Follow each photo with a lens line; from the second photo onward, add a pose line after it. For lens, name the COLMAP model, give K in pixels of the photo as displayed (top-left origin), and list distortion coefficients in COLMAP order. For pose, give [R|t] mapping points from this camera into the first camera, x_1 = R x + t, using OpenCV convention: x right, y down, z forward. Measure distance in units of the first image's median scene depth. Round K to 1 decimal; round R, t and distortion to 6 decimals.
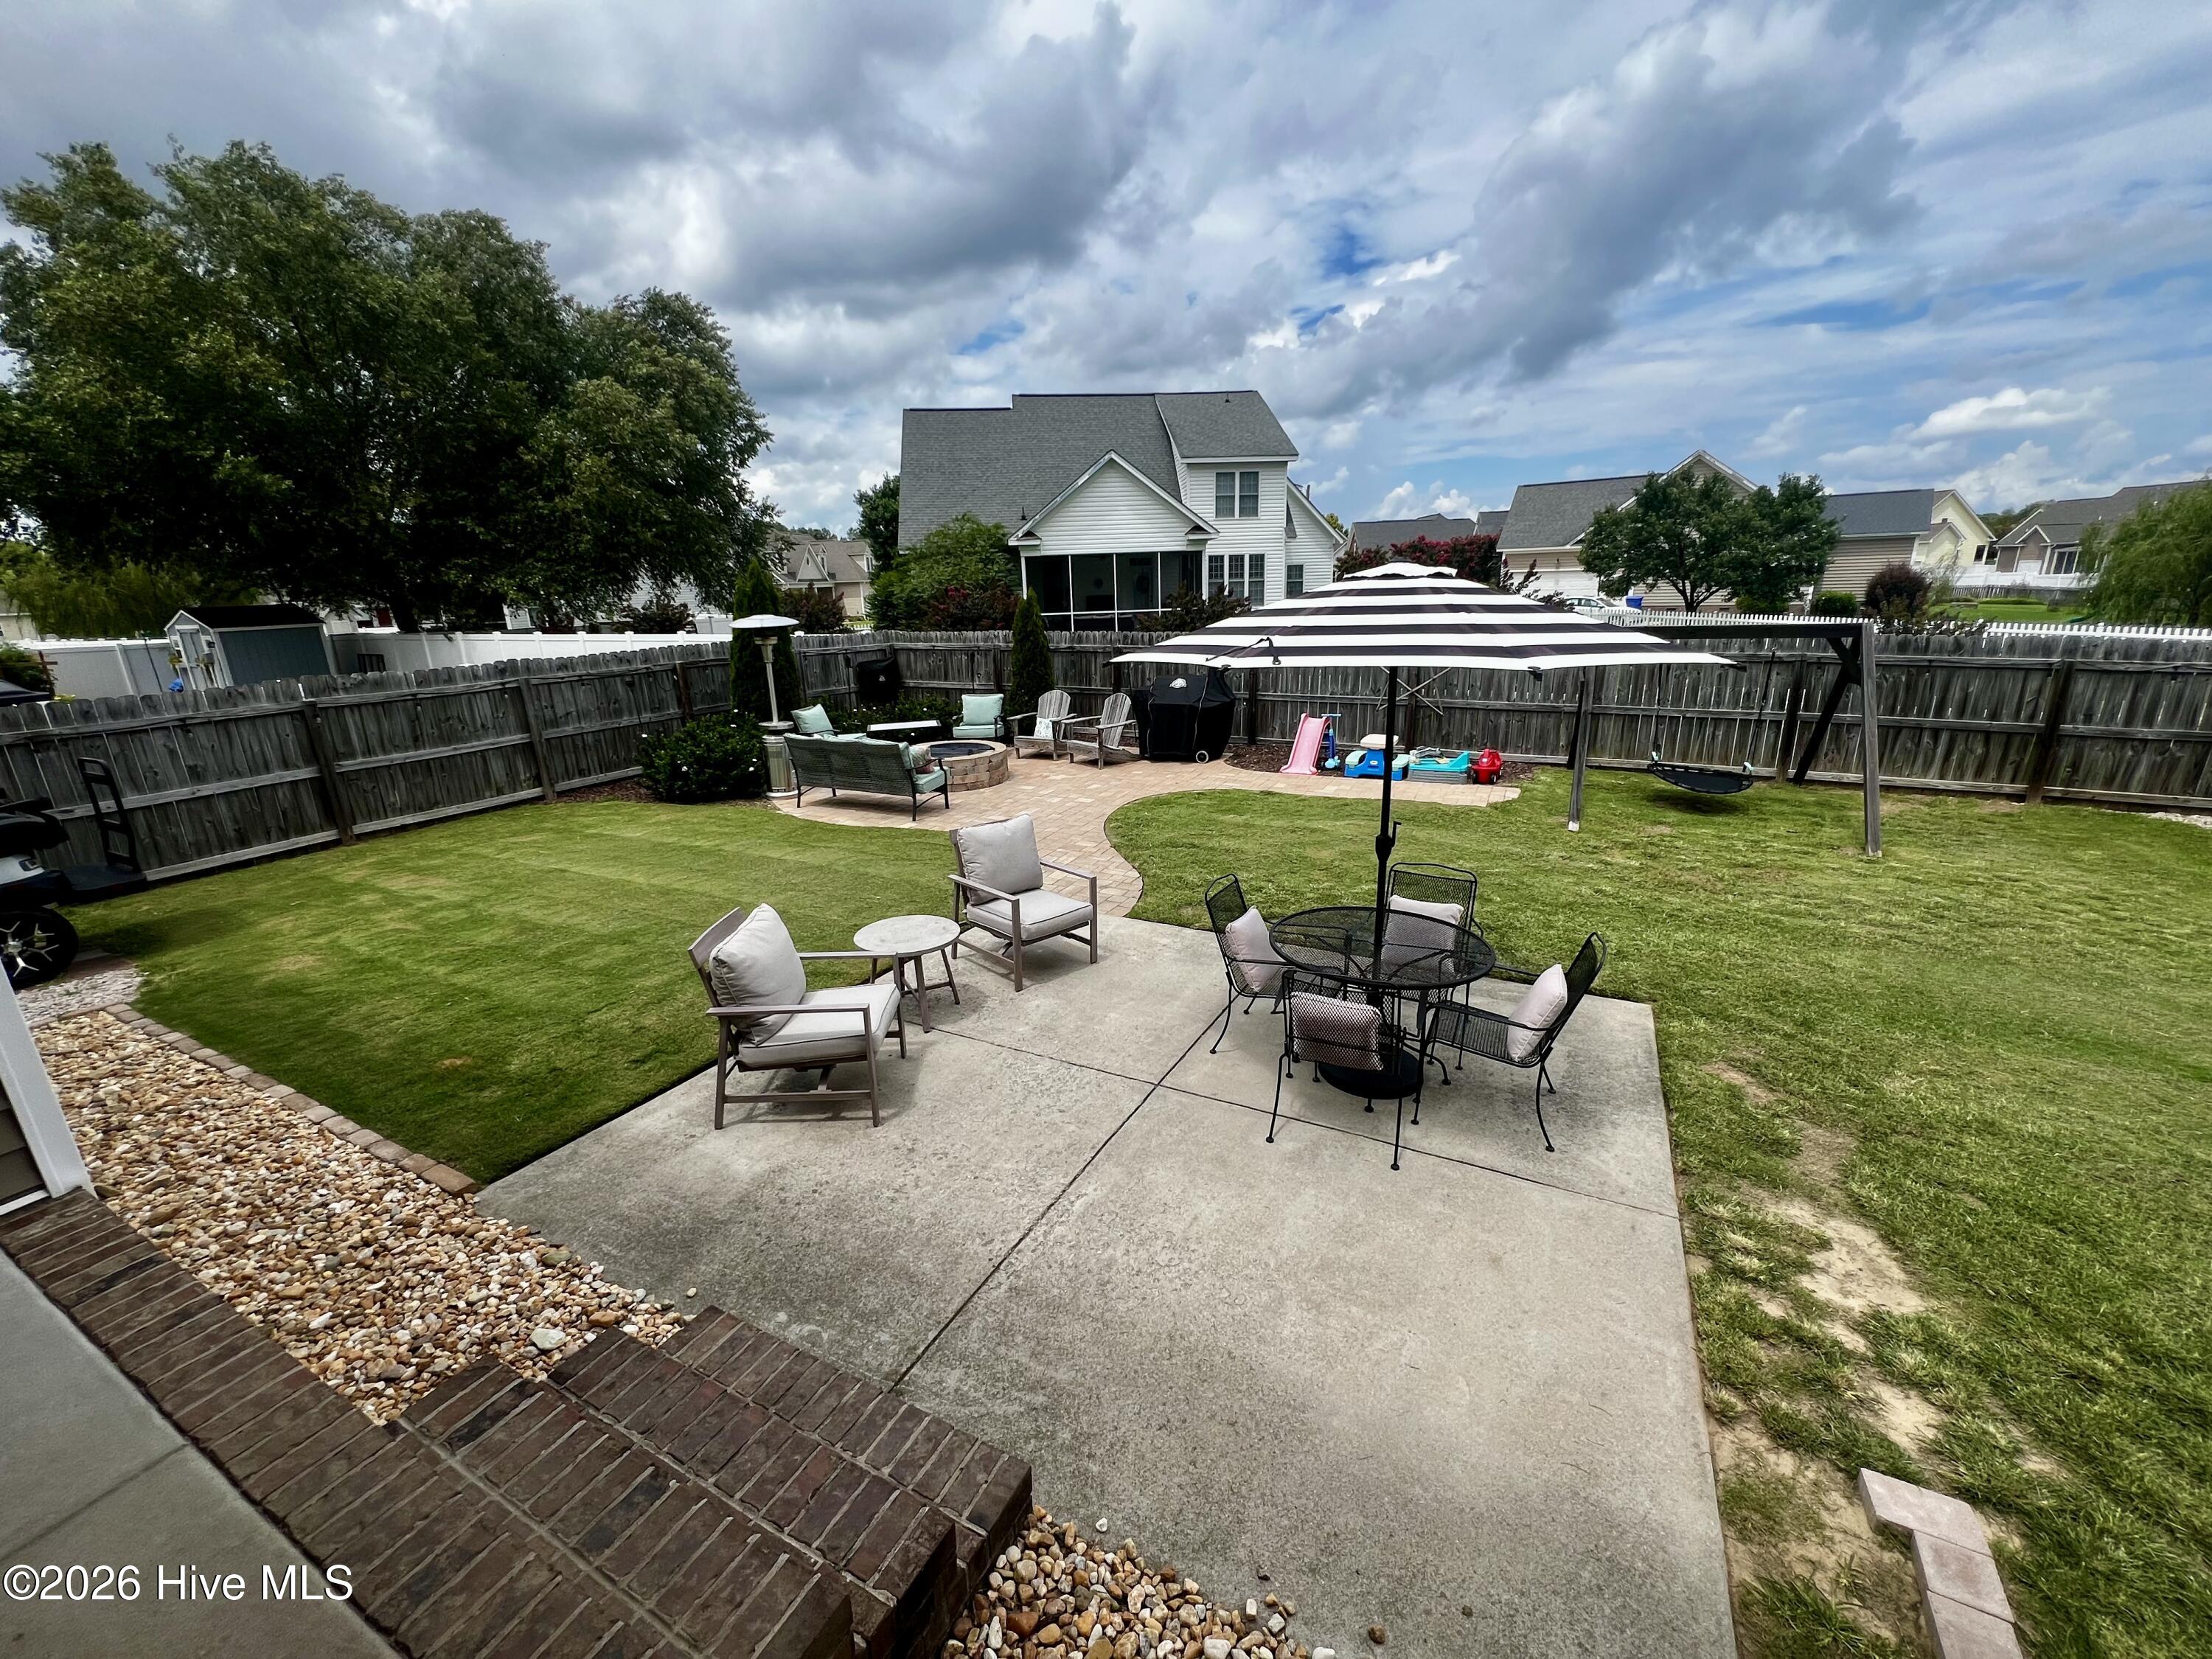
lens RADIAL K [[890.1, 0, 1109.5], [0, 890.1, 818.7], [0, 0, 1]] dist [-0.001533, 0.000021]
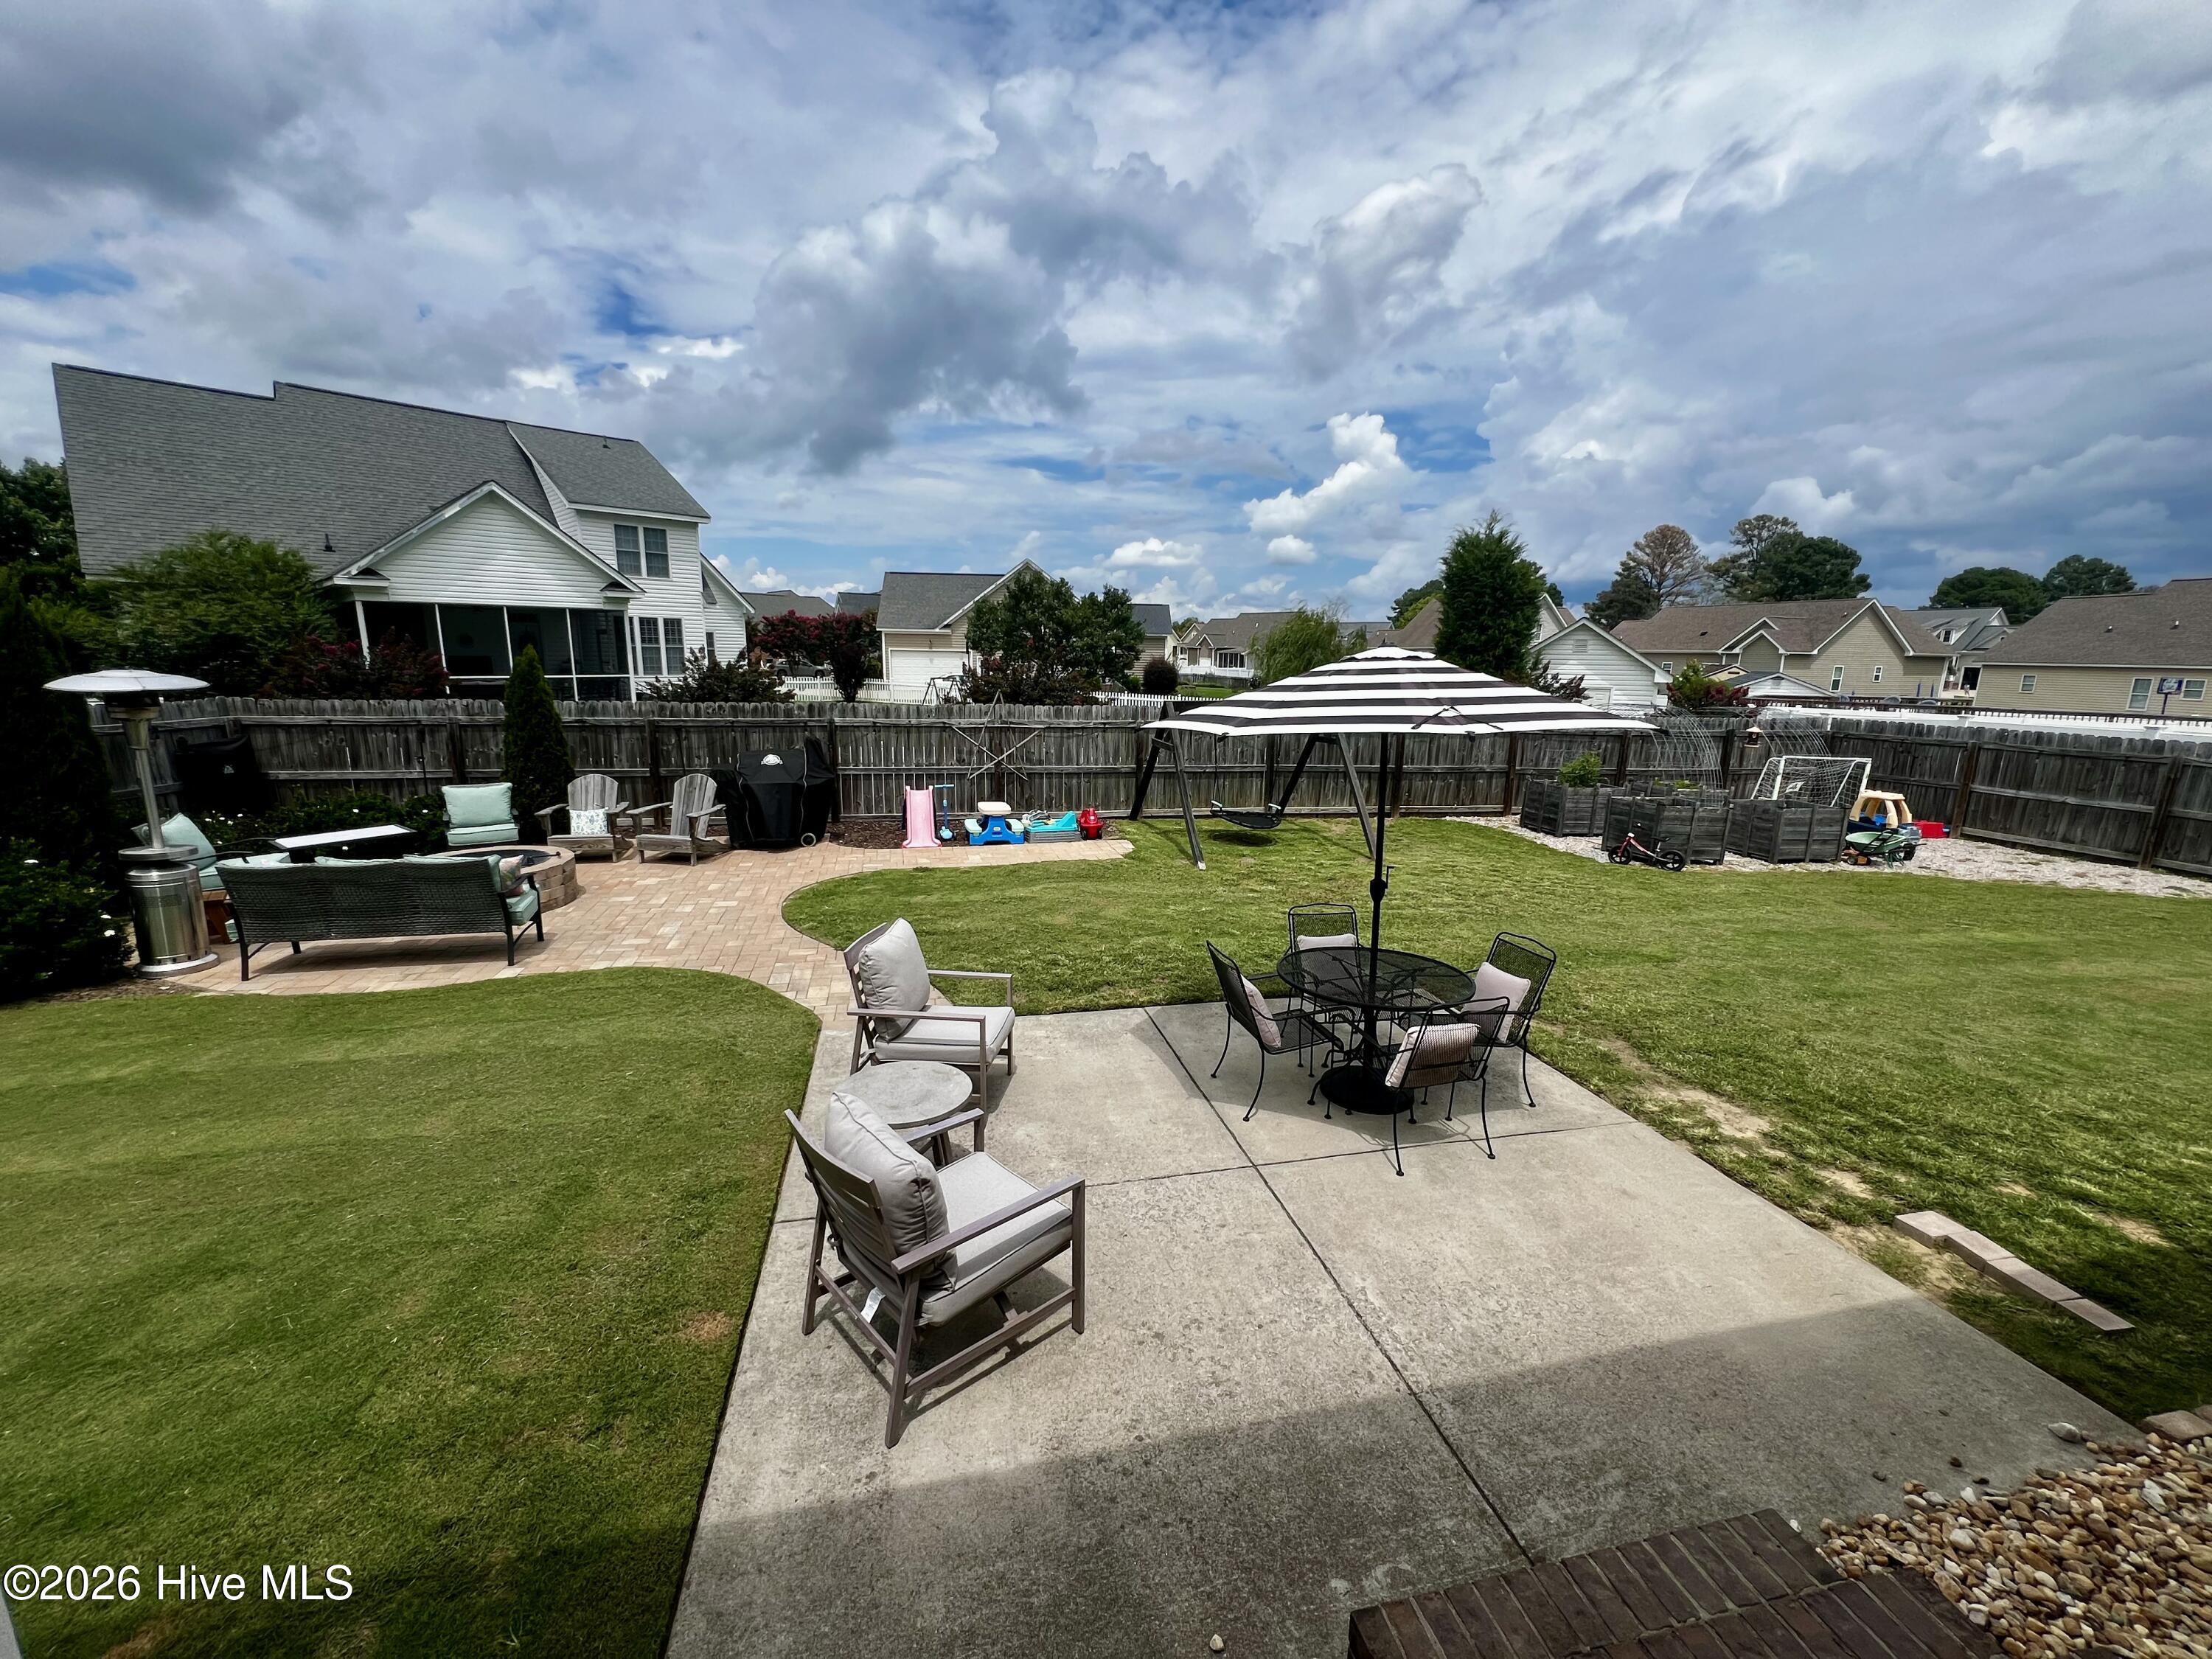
lens RADIAL K [[880.1, 0, 1108.8], [0, 880.1, 837.3], [0, 0, 1]] dist [-0.000608, -0.000130]
pose [[0.760074, -0.091560, 0.643354, -0.240284], [0.127921, 0.991734, -0.009988, -0.024481], [-0.637122, 0.089891, 0.765504, 0.123638]]
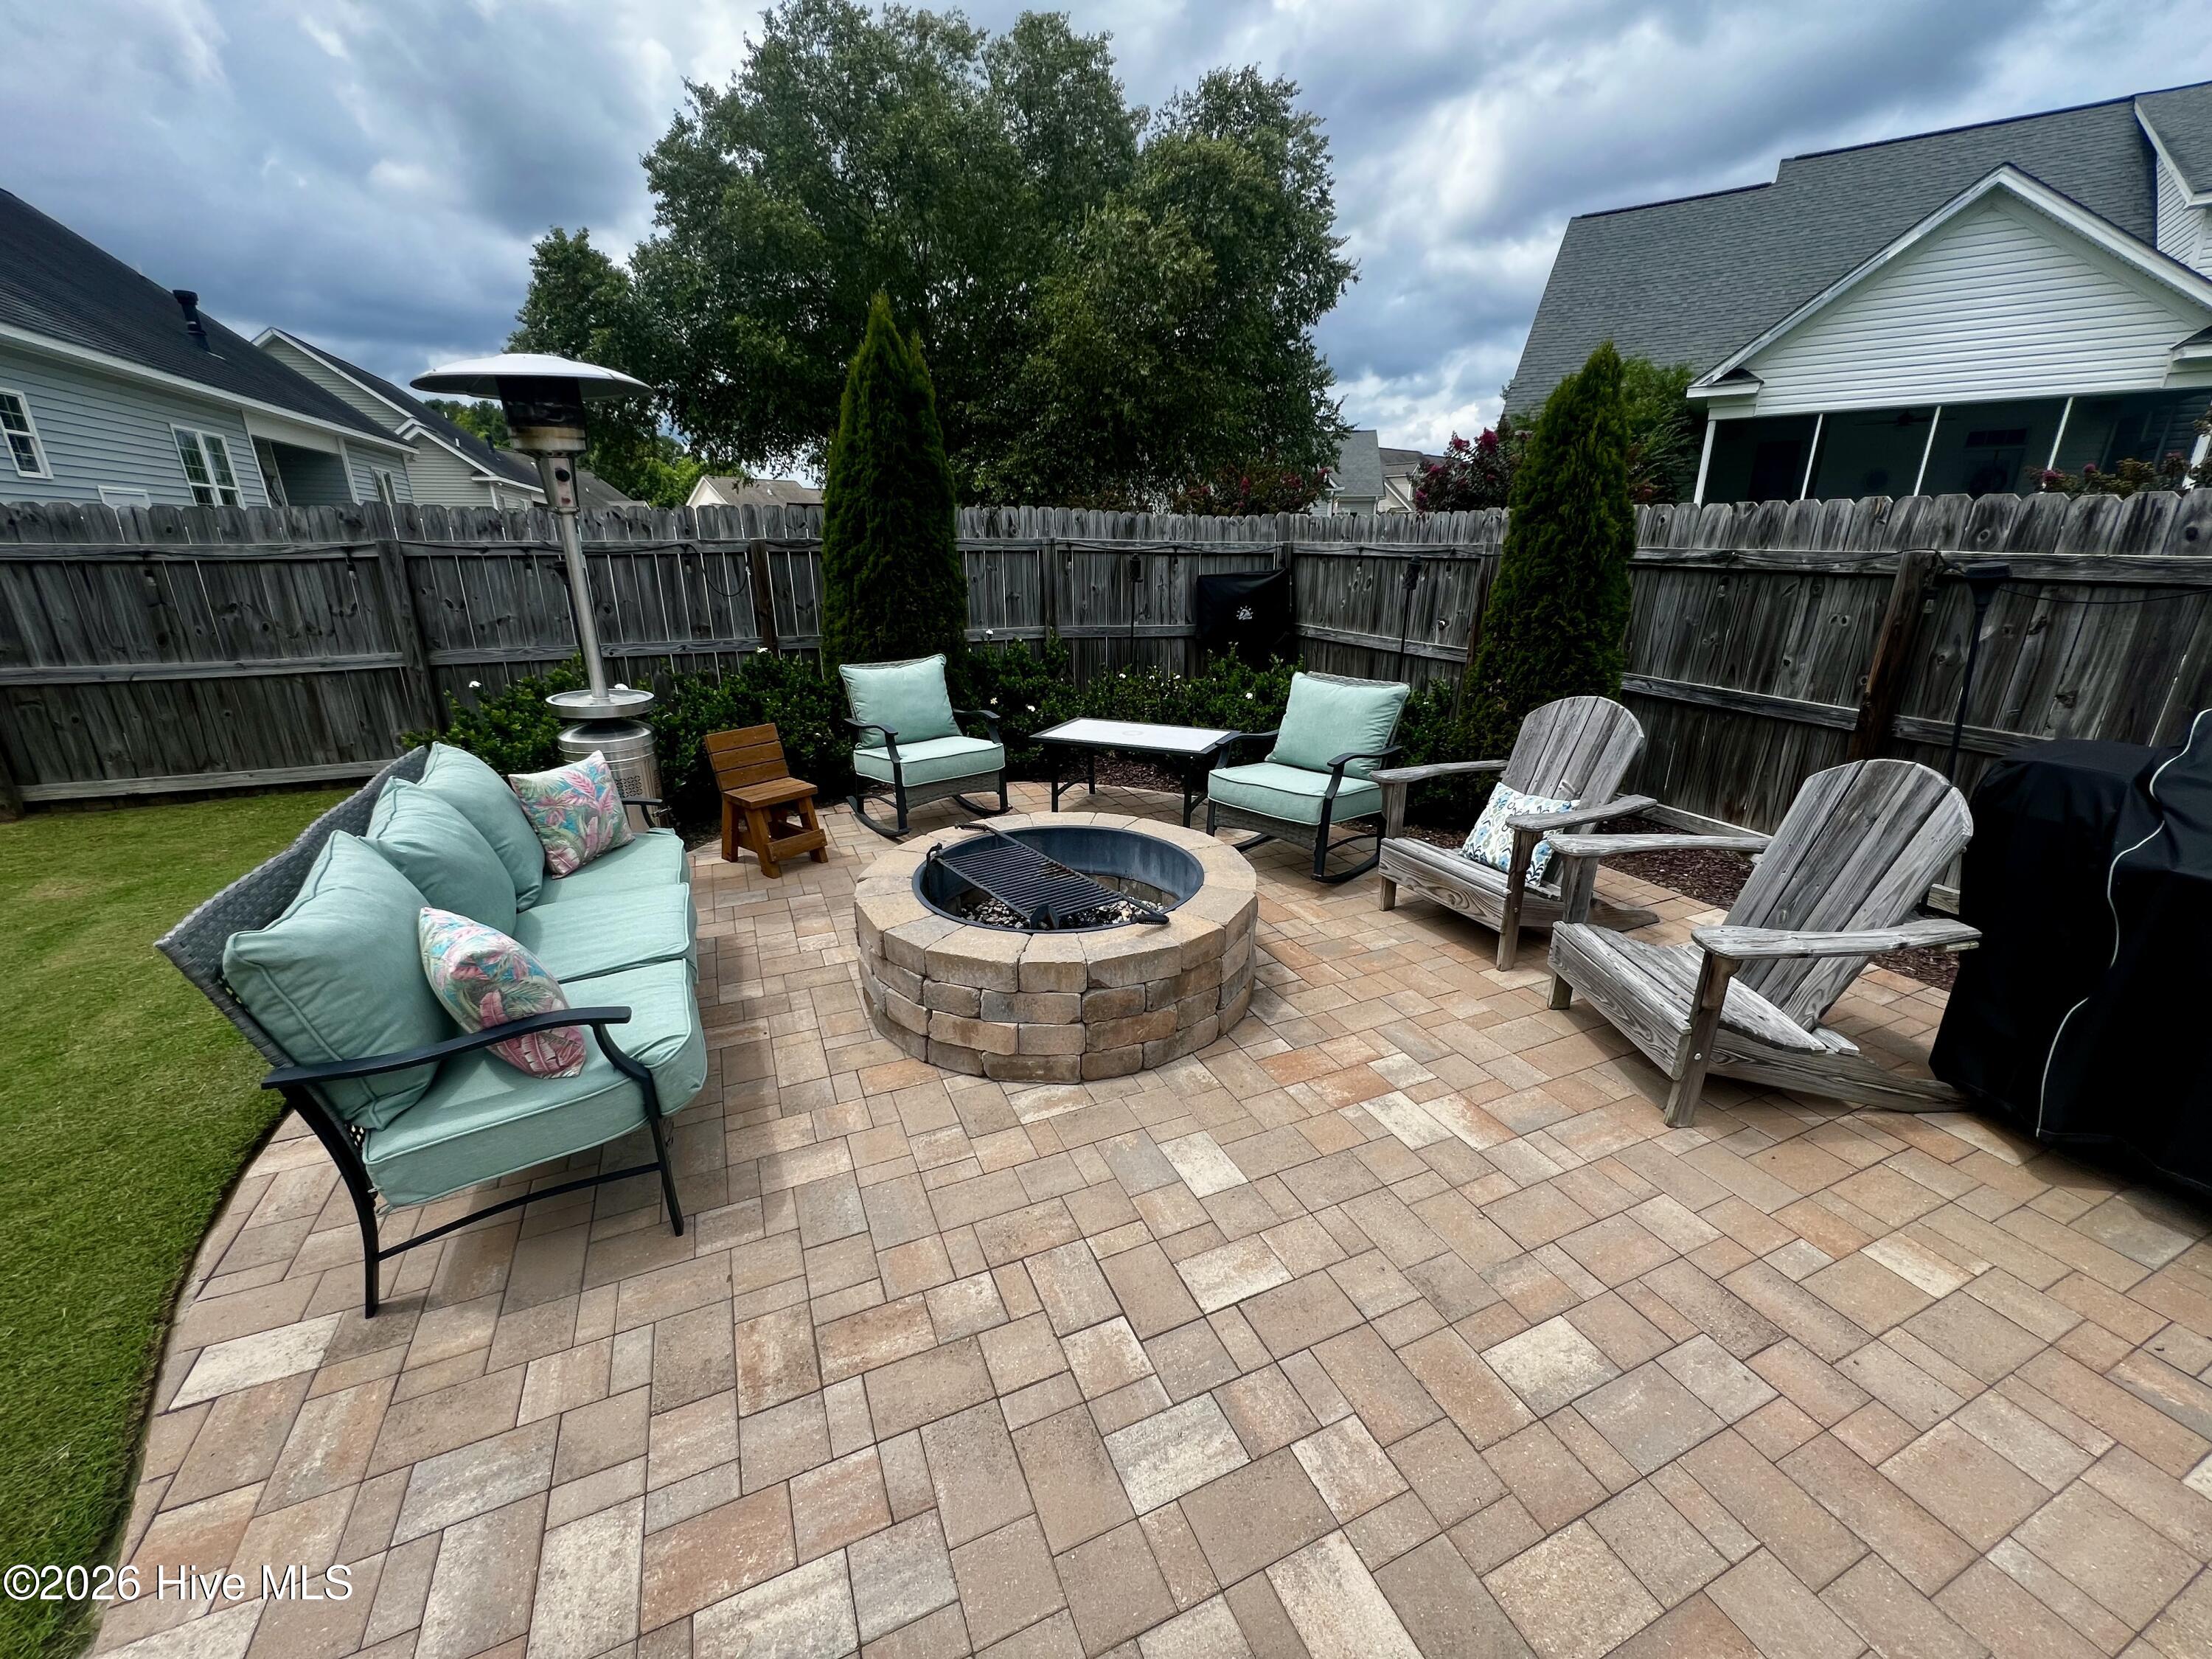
lens RADIAL K [[880.1, 0, 1108.8], [0, 880.1, 837.3], [0, 0, 1]] dist [-0.000608, -0.000130]
pose [[0.768768, 0.231816, -0.596034, -0.004347], [-0.182384, 0.972759, 0.143095, -0.124543], [0.612969, -0.001300, 0.790106, 0.759947]]
